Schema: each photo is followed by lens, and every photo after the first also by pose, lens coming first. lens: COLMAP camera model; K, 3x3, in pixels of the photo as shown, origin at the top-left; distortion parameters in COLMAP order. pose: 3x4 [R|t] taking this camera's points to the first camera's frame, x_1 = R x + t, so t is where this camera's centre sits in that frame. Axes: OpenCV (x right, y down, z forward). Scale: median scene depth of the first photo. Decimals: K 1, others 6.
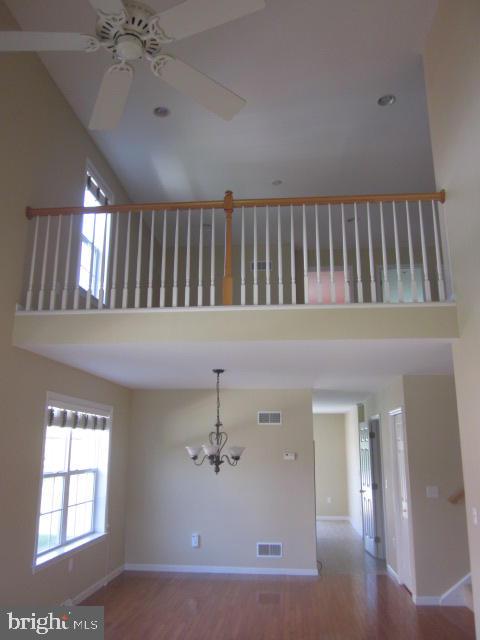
lens RADIAL K [[528.3, 0, 237.3], [0, 528.3, 319.4], [0, 0, 1]] dist [-0.044830, 0.001125]
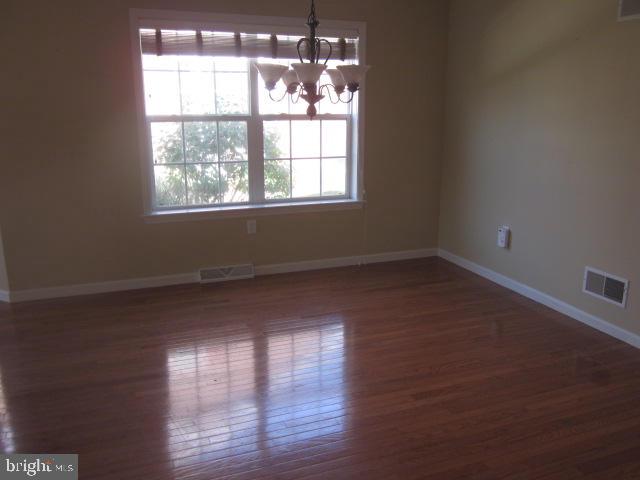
lens RADIAL K [[528.3, 0, 323.8], [0, 528.3, 240.5], [0, 0, 1]] dist [-0.044830, 0.001125]
pose [[0.438266, 0.212669, -0.873324, 0.391243], [0.218514, 0.917249, 0.333024, 0.195810], [0.871880, -0.336787, 0.355528, 0.660448]]
